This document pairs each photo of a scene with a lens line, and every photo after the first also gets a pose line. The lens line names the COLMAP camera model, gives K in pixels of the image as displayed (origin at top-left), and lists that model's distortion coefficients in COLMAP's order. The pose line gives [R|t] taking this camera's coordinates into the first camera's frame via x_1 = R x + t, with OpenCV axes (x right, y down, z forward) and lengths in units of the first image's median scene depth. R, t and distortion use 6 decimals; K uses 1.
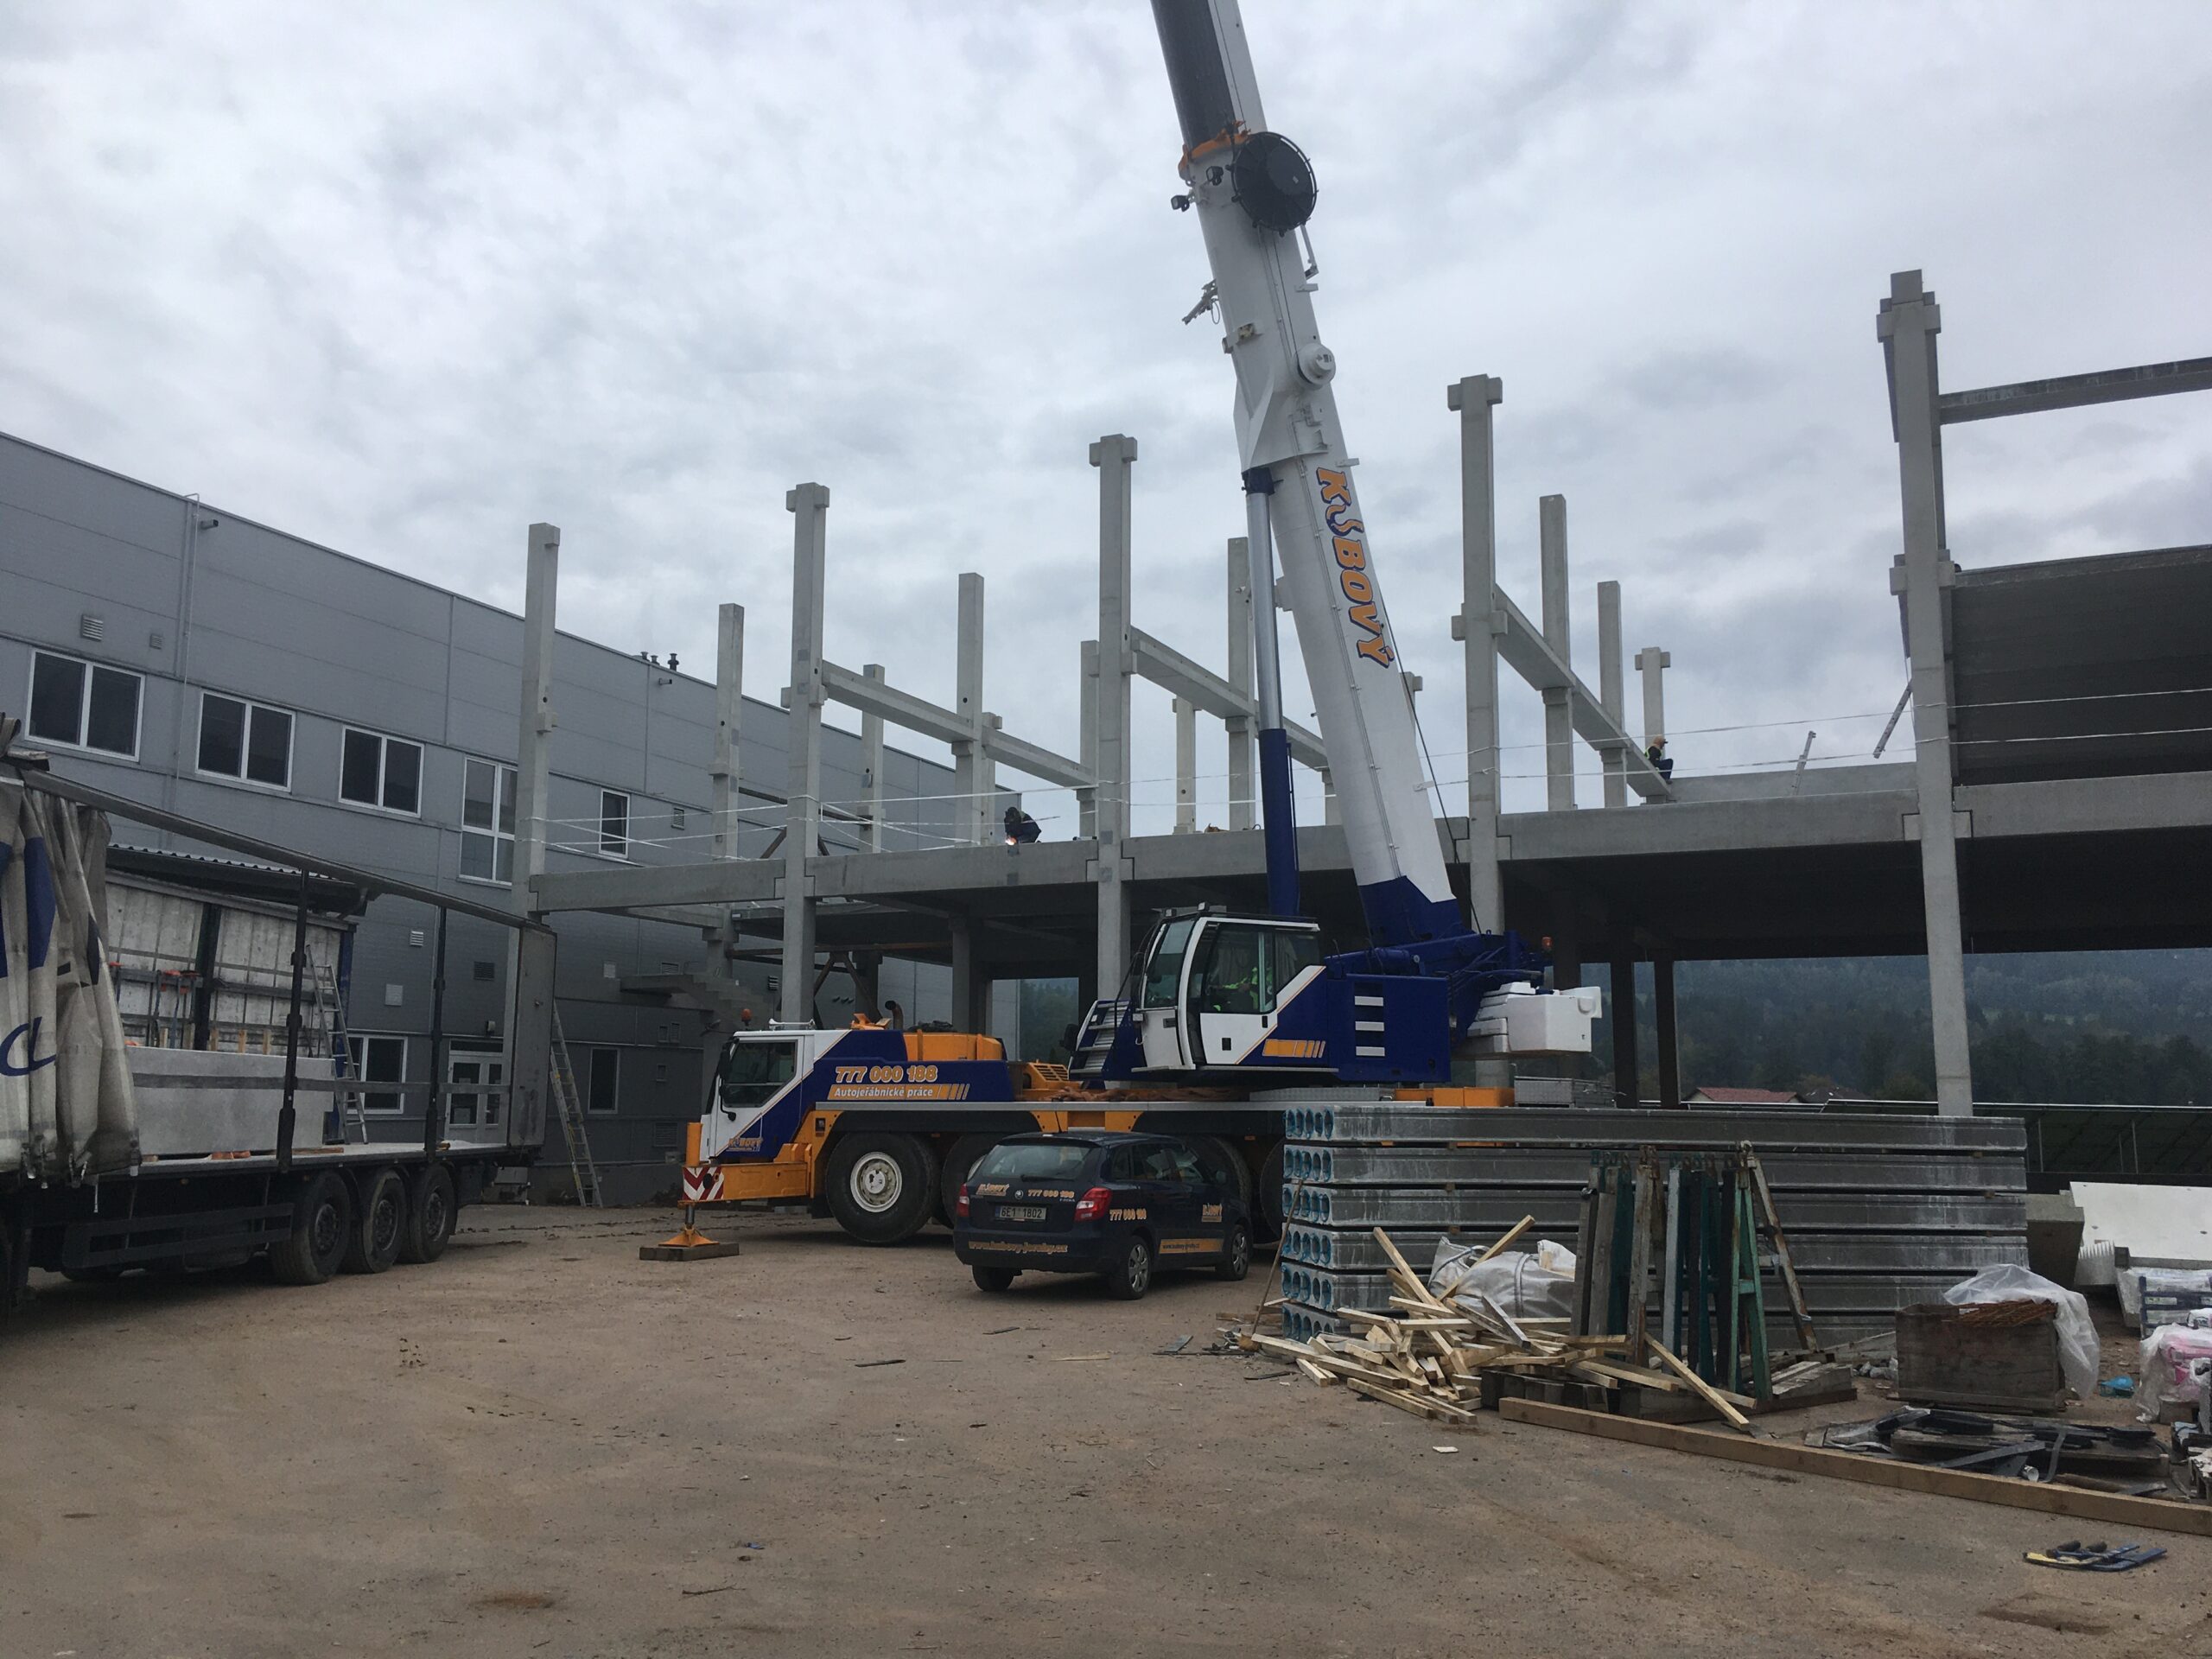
lens RADIAL K [[1891.4, 0, 1108.5], [0, 1891.4, 841.0], [0, 0, 1]] dist [0.133377, -0.168333]
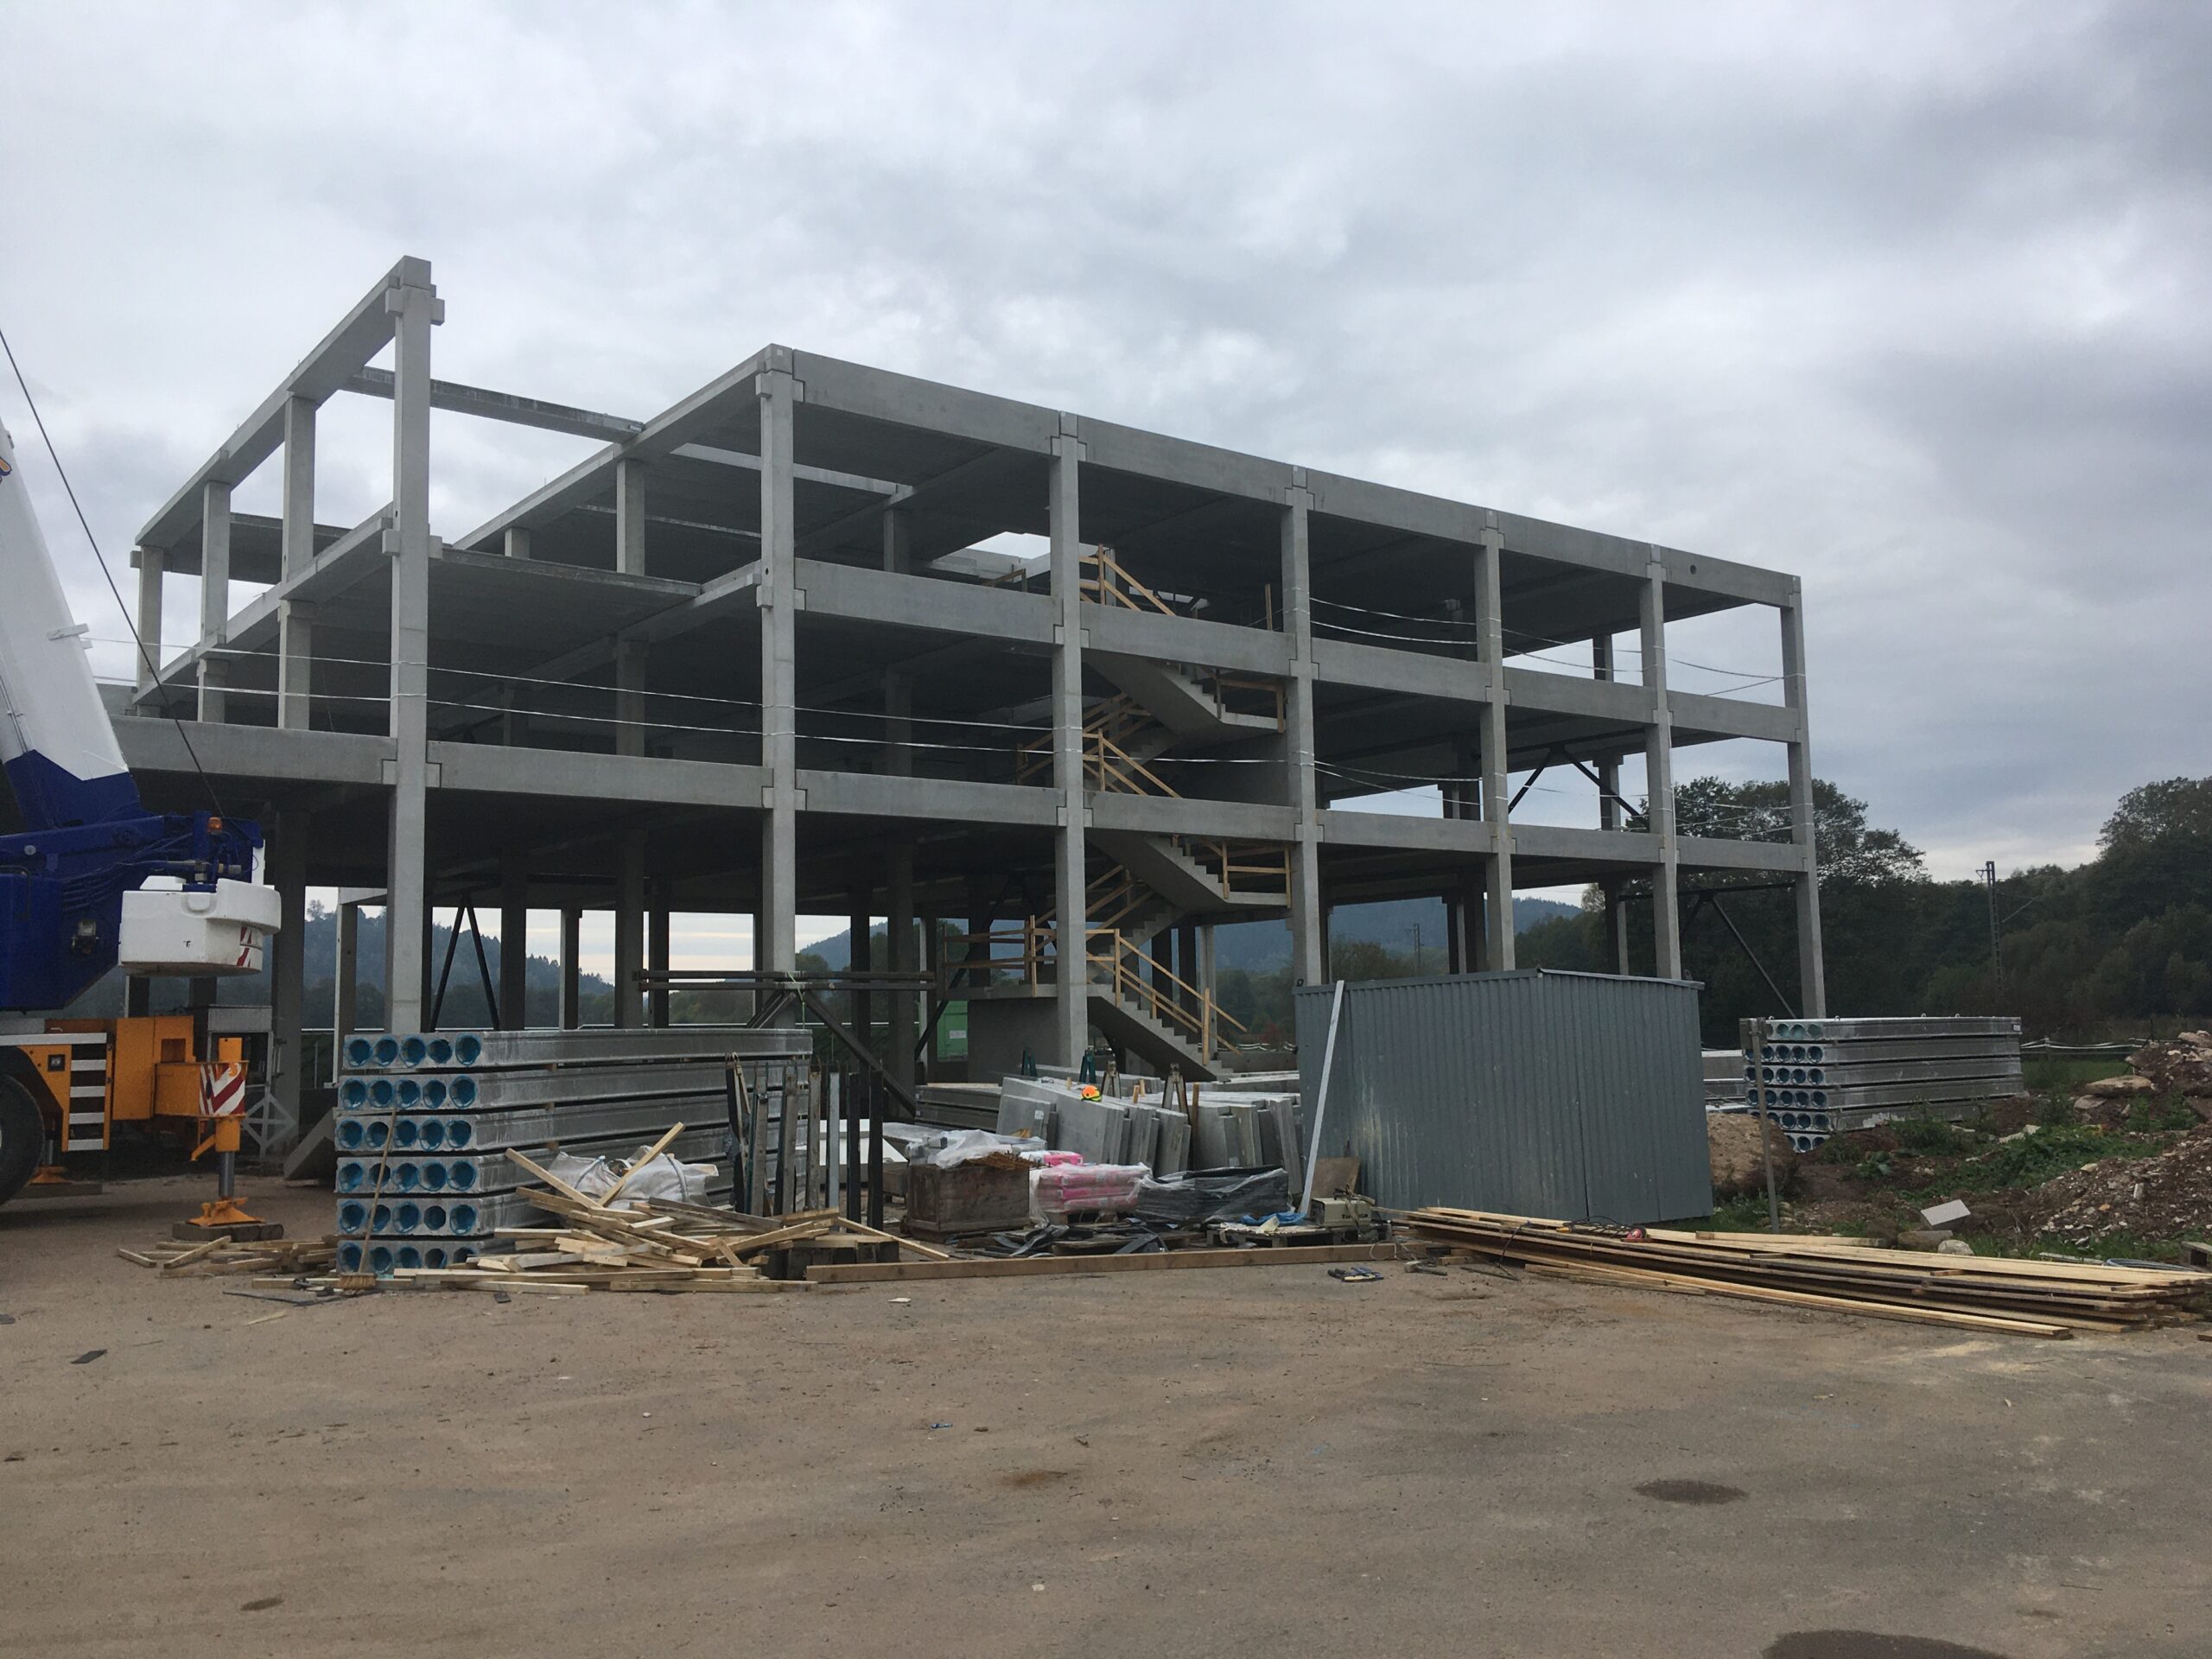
lens RADIAL K [[1861.9, 0, 1104.4], [0, 1861.9, 901.1], [0, 0, 1]] dist [0.063467, -0.152140]
pose [[0.471230, 0.042626, 0.880980, -0.588526], [-0.100275, 0.994945, 0.005496, 0.034471], [-0.876292, -0.090930, 0.473122, 0.262247]]
